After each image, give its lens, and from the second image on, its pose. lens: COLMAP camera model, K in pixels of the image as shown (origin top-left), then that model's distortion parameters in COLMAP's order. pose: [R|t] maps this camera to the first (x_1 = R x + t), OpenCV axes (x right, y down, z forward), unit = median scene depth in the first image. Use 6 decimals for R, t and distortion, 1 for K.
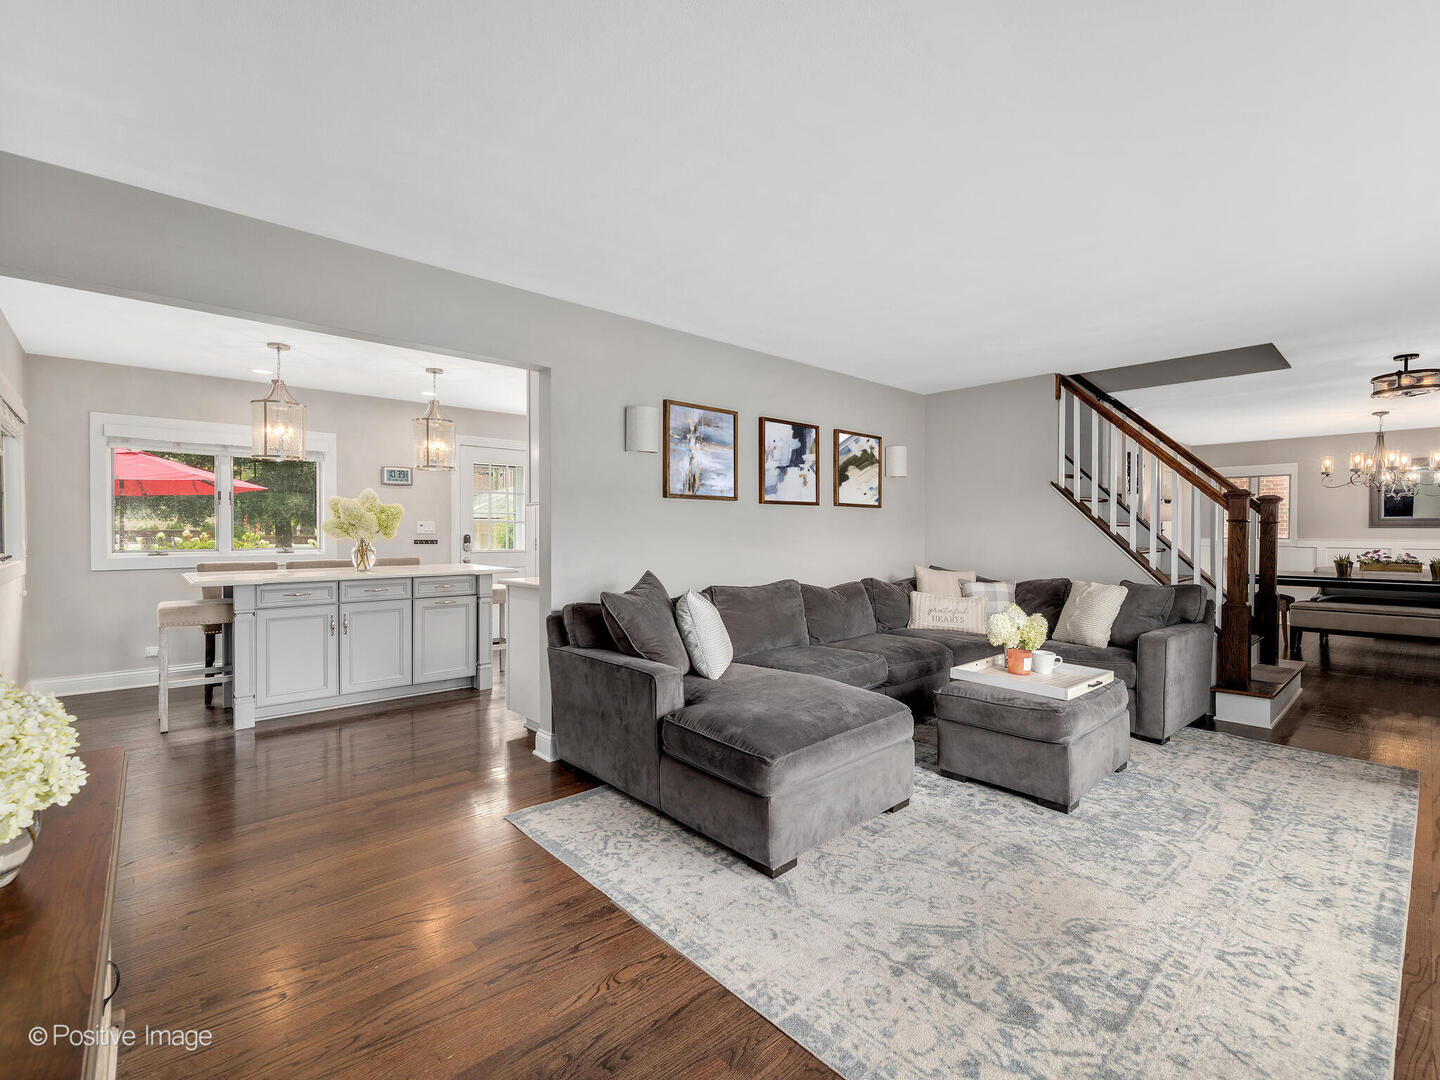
lens RADIAL K [[660.7, 0, 743.9], [0, 660.7, 538.6], [0, 0, 1]] dist [-0.000278, 0.000055]
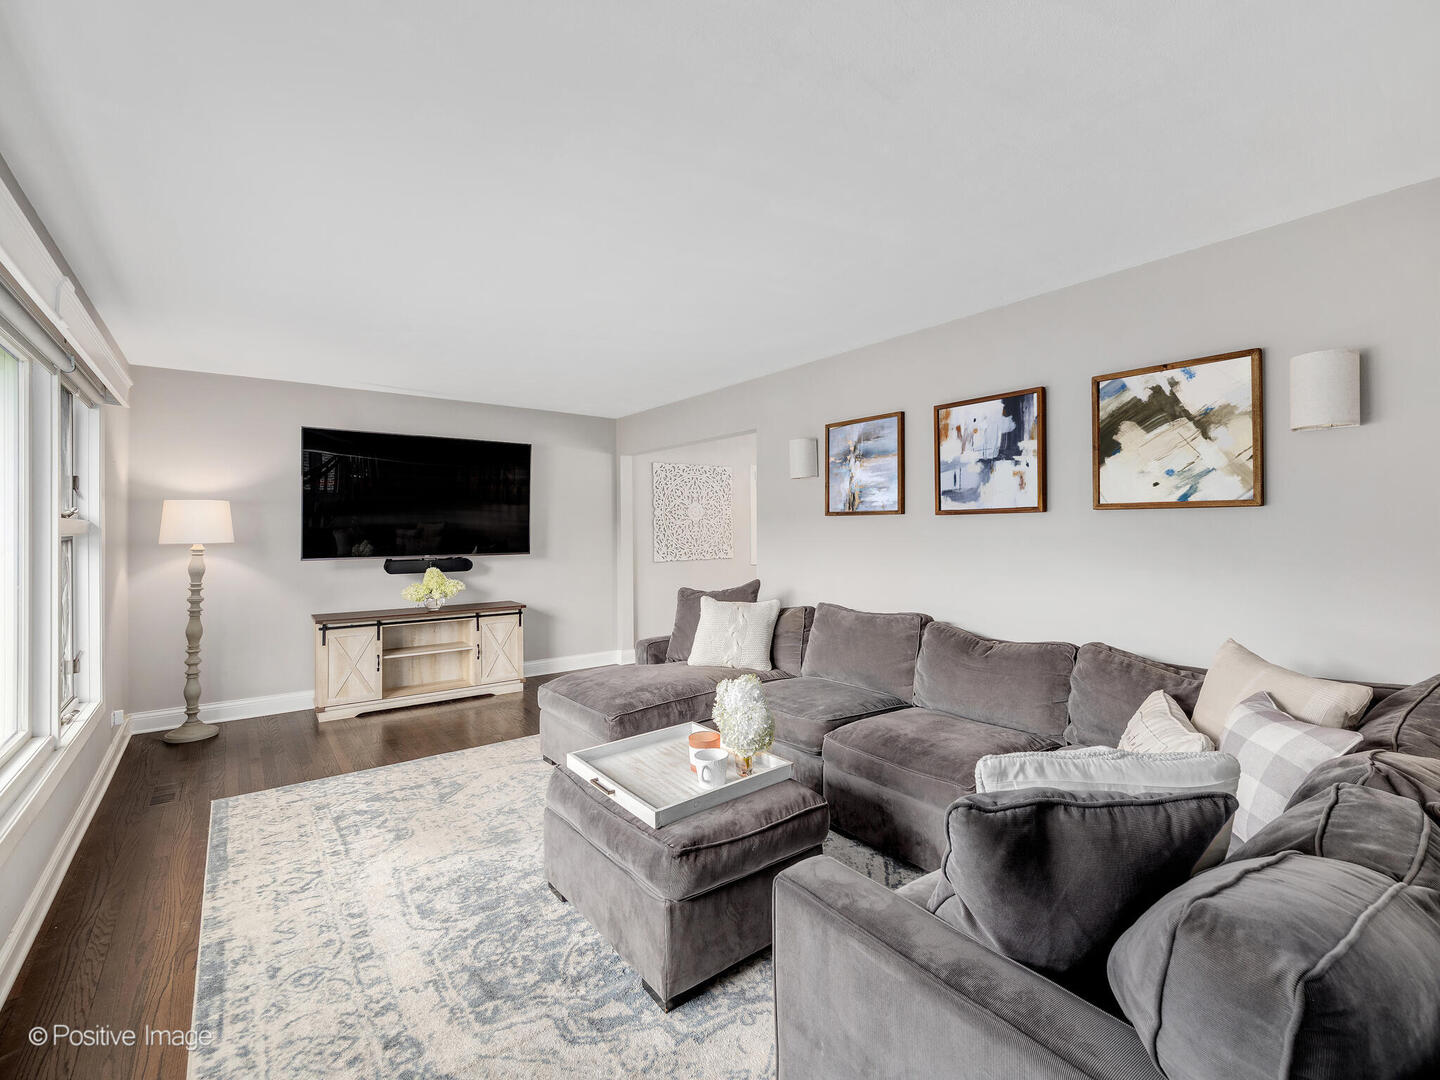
lens RADIAL K [[607.6, 0, 720.0], [0, 607.6, 522.0], [0, 0, 1]] dist [-0.026024, -0.000871]
pose [[-0.081379, -0.022572, -0.996428, 1.268139], [-0.004357, 0.999742, -0.022291, -0.045573], [0.996674, 0.002527, -0.081456, 1.286773]]
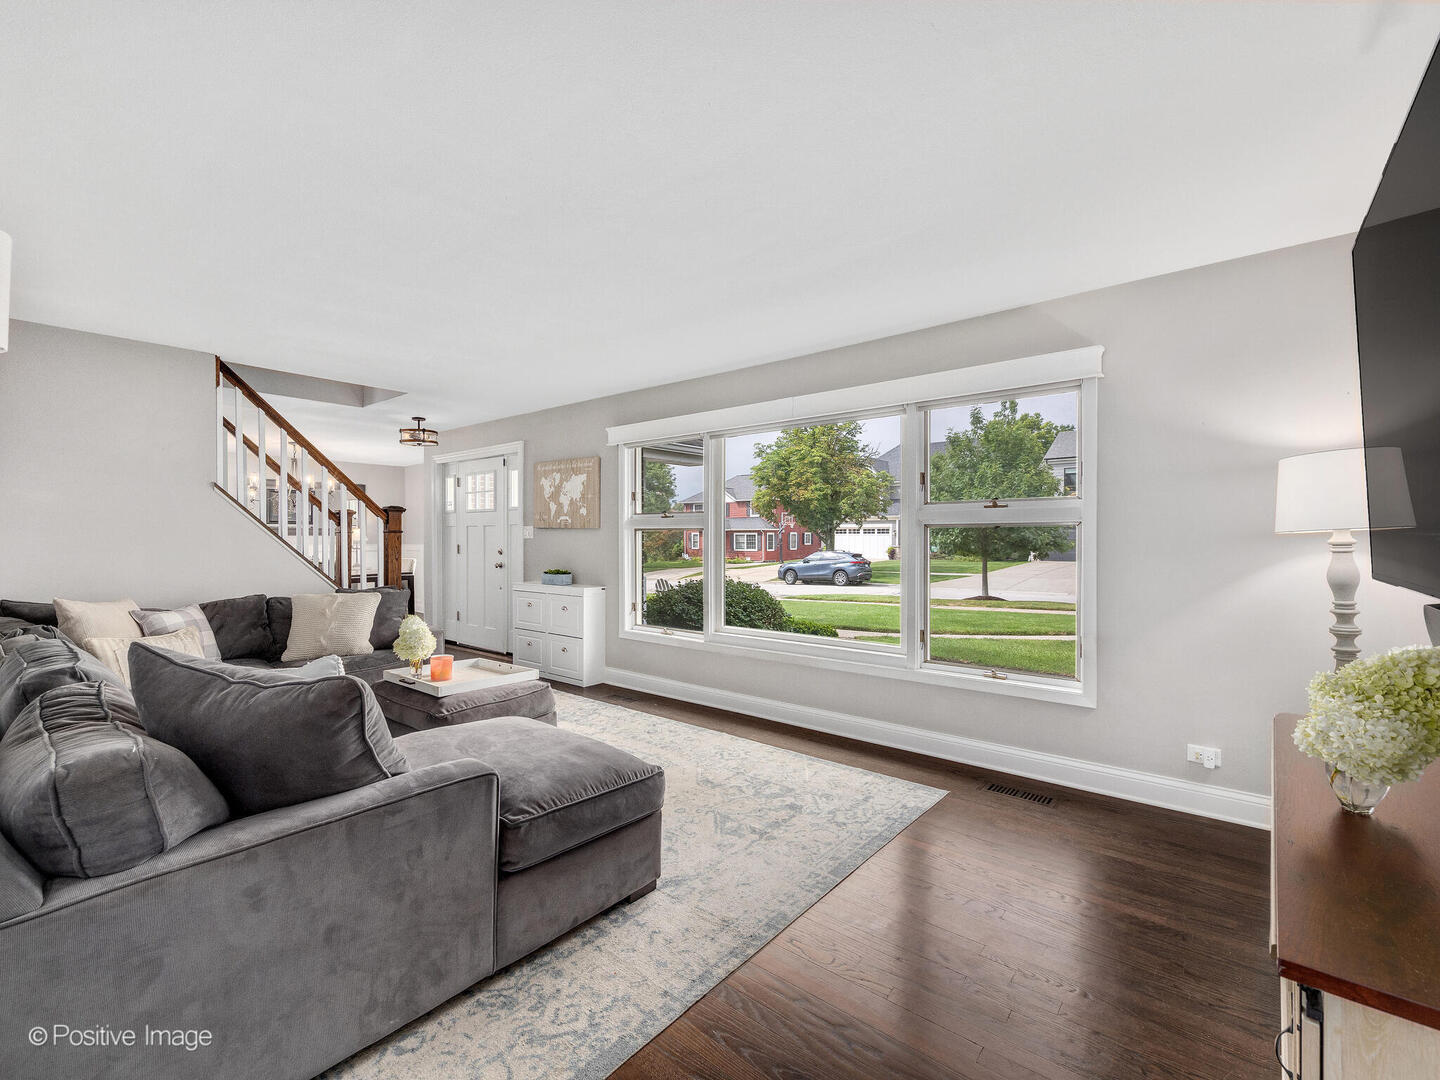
lens RADIAL K [[646.7, 0, 717.1], [0, 646.7, 541.6], [0, 0, 1]] dist [0.001353, 0.000311]
pose [[-0.127930, -0.011632, 0.991715, -0.781360], [0.011579, 0.999846, 0.013221, -0.026306], [-0.991716, 0.013174, -0.127775, 0.842356]]
